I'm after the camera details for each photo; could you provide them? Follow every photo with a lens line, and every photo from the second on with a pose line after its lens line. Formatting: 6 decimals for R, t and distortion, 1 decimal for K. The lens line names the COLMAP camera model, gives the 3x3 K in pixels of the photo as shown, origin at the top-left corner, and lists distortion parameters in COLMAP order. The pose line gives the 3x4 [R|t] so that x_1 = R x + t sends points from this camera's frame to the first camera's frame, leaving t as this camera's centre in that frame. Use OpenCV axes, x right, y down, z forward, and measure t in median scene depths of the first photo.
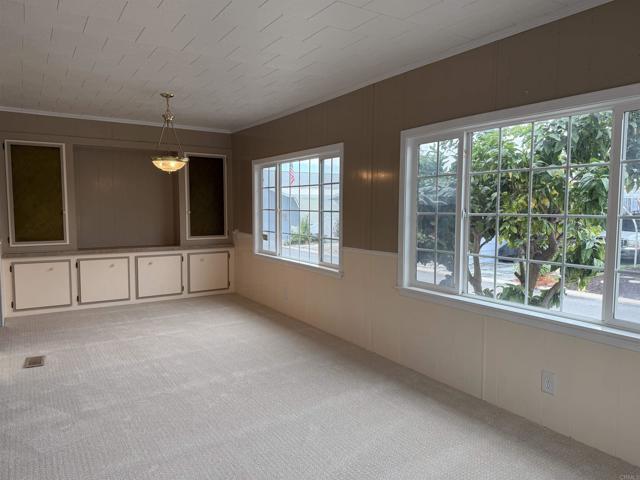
lens RADIAL K [[447.4, 0, 317.6], [0, 447.4, 242.2], [0, 0, 1]] dist [0.105514, -0.162802]
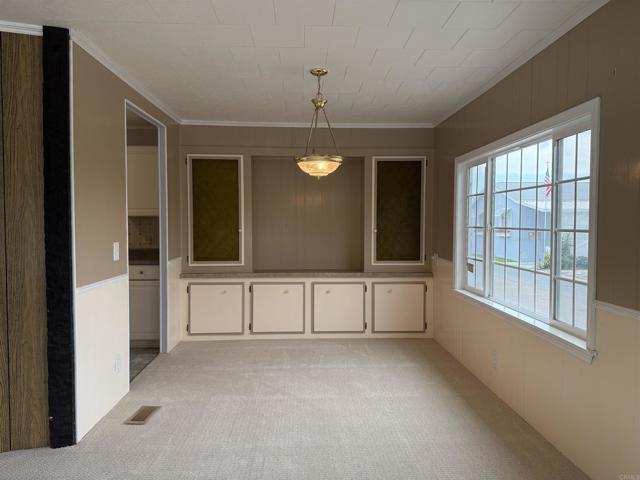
lens RADIAL K [[448.3, 0, 320.0], [0, 448.3, 240.0], [0, 0, 1]] dist [0.097822, -0.132632]
pose [[0.863098, 0.016546, -0.504765, 0.035625], [-0.037896, 0.998767, -0.032059, -0.023031], [0.503612, 0.046798, 0.862661, 0.297188]]
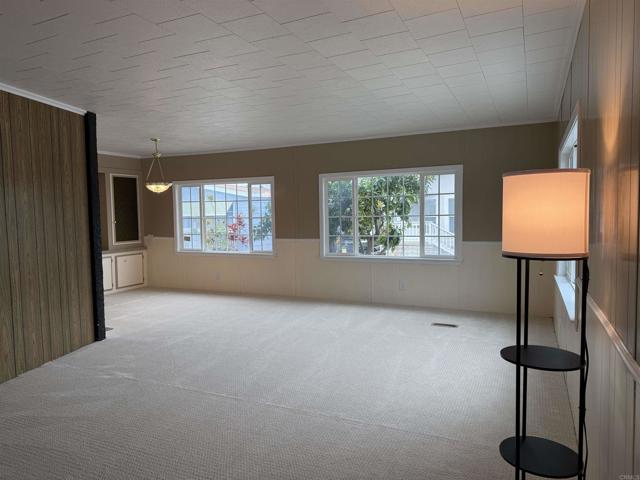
lens RADIAL K [[448.3, 0, 320.0], [0, 448.3, 240.0], [0, 0, 1]] dist [0.097822, -0.132632]
pose [[0.852029, -0.050382, 0.521065, -0.508012], [0.062316, 0.998042, -0.005397, 0.025790], [-0.519772, 0.037070, 0.853500, -0.375345]]
